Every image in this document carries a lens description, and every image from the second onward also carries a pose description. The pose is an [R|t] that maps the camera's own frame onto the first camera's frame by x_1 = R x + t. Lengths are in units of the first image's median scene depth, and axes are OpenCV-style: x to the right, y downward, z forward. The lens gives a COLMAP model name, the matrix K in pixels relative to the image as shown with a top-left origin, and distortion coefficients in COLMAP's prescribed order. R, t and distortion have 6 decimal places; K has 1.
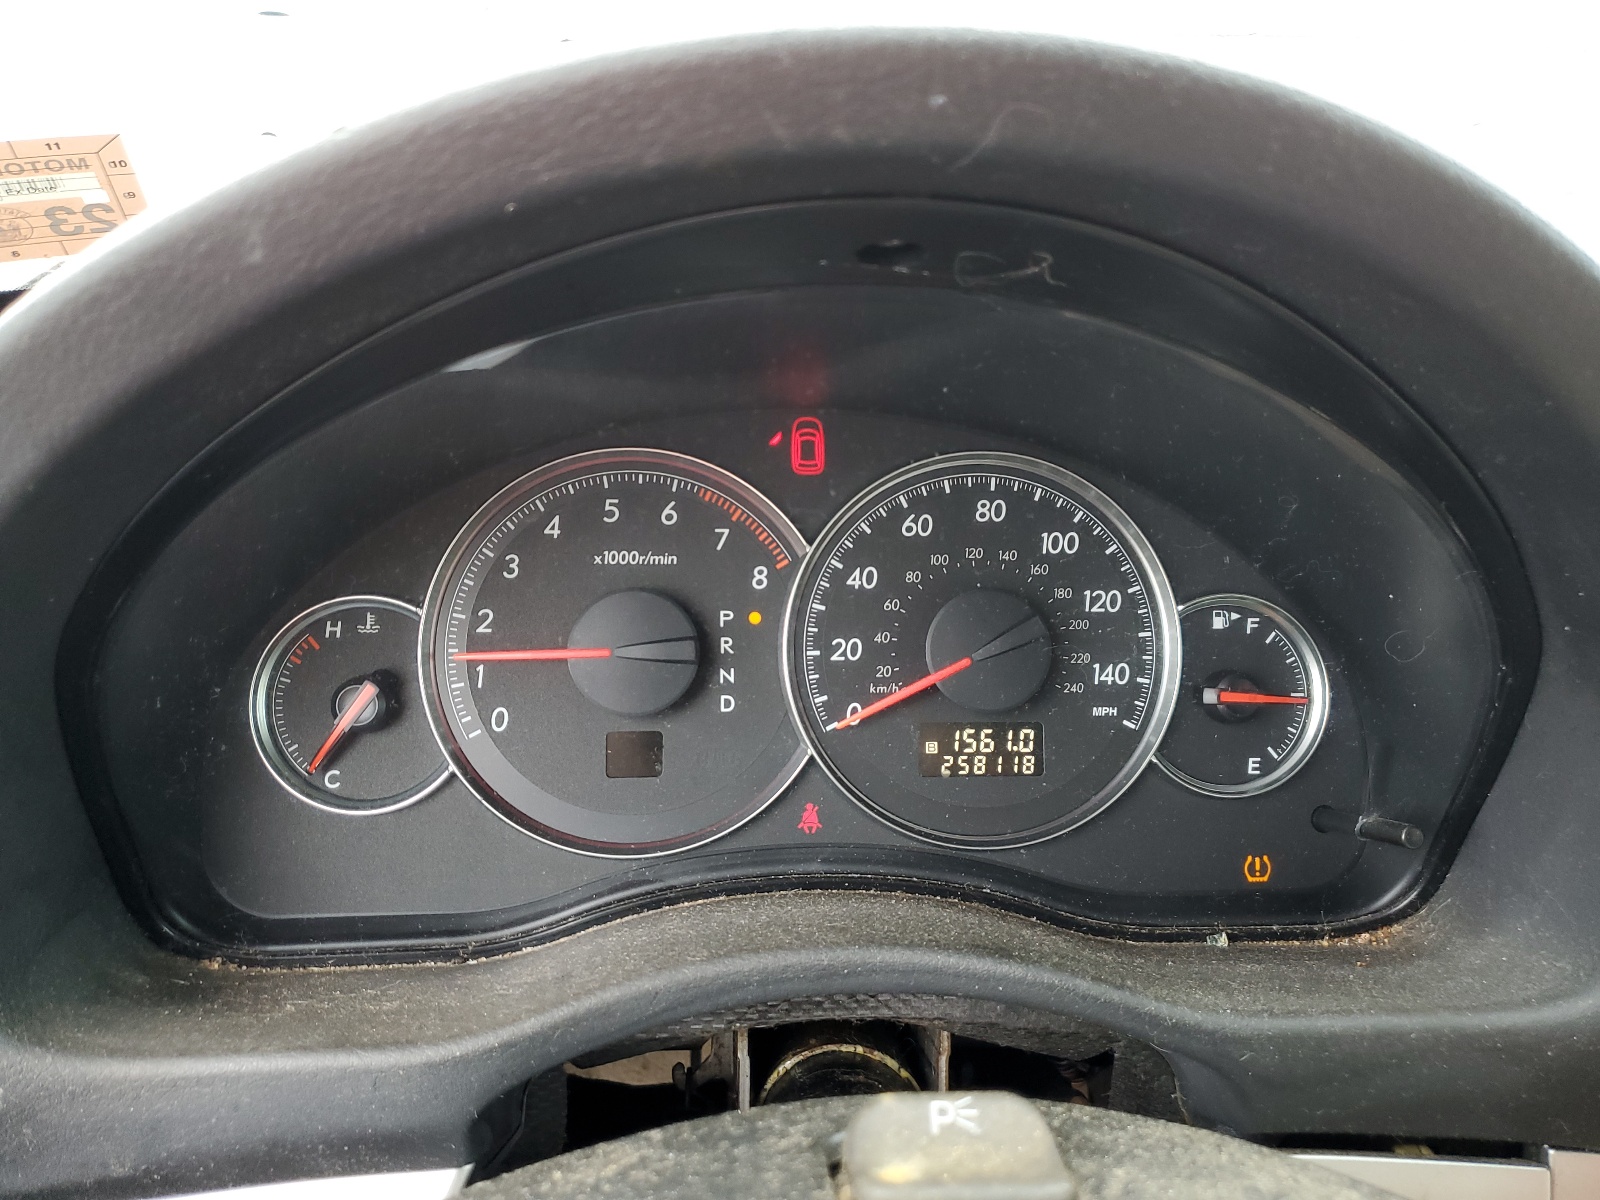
lens RADIAL K [[1224.5, 0, 801.3], [0, 1224.5, 600.3], [0, 0, 1]] dist [-0.011637, -0.002871]
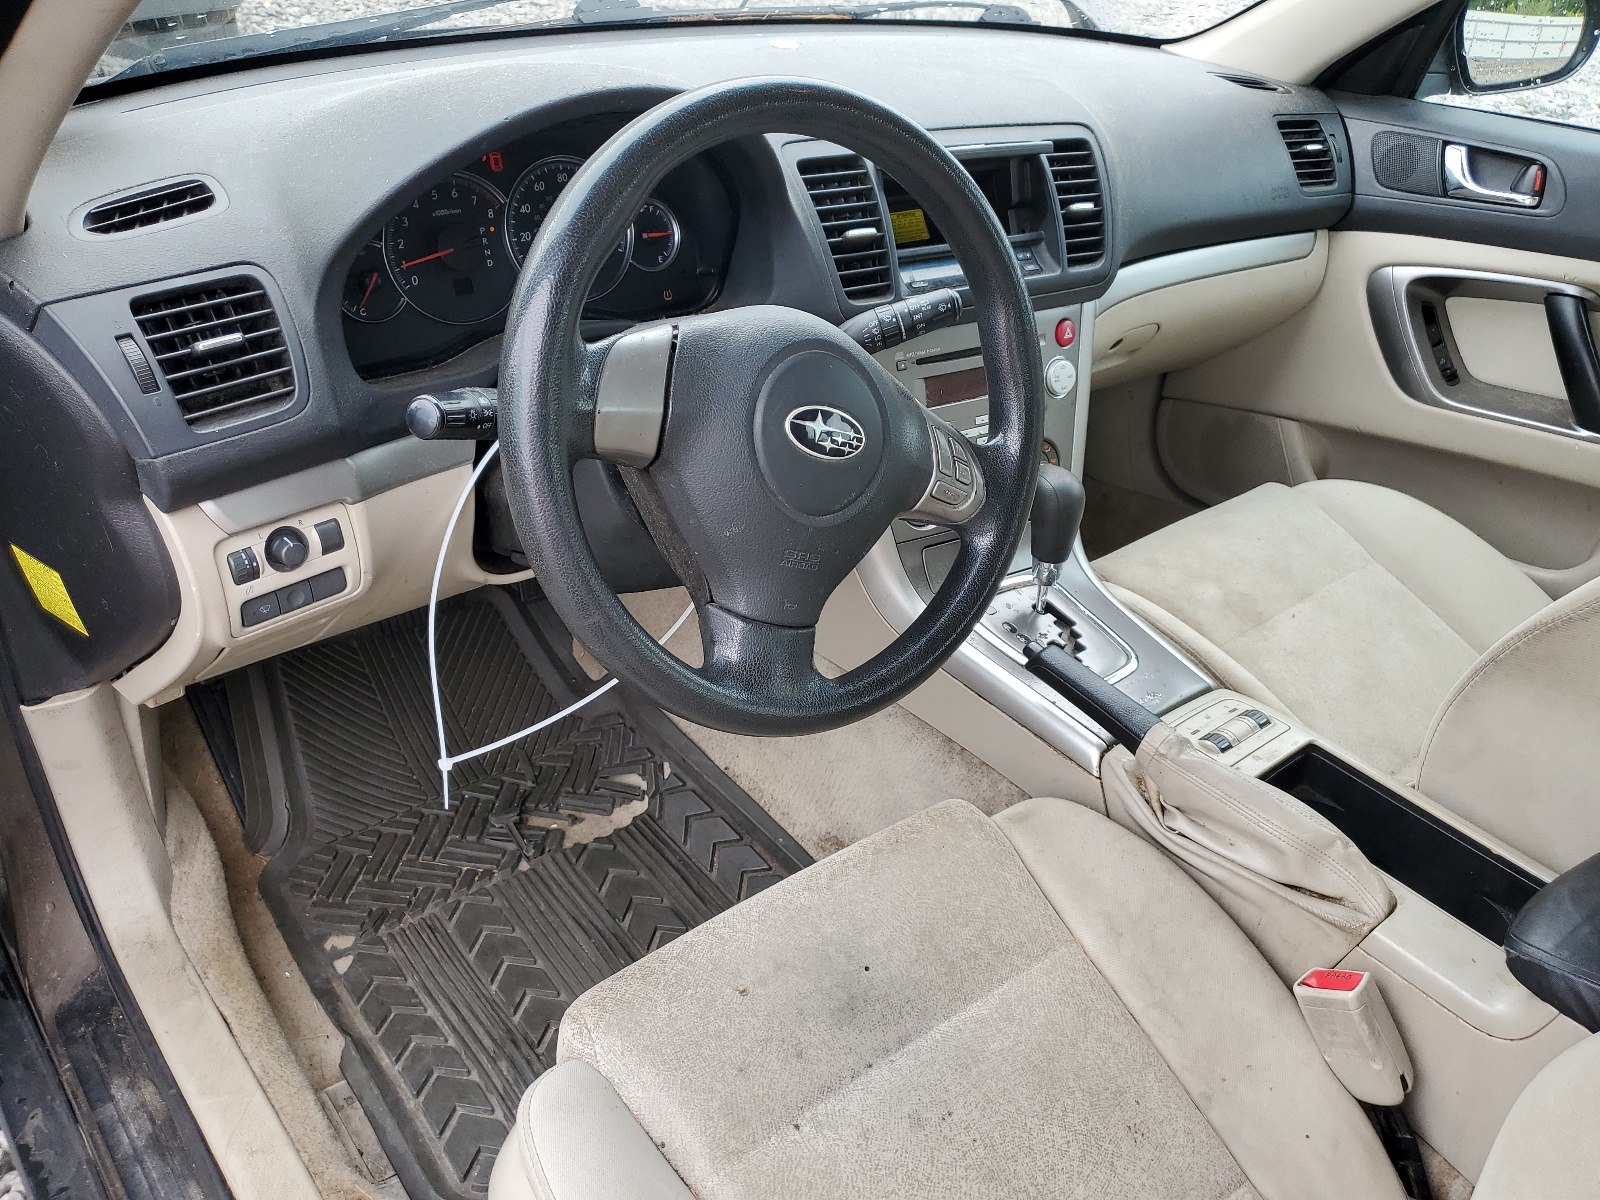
lens RADIAL K [[1224.5, 0, 799.7], [0, 1224.5, 598.8], [0, 0, 1]] dist [-0.011637, -0.002871]
pose [[0.815871, -0.287531, 0.501678, -1.064391], [0.129510, 0.936428, 0.326082, -0.013032], [-0.563544, -0.201068, 0.801243, -1.695320]]
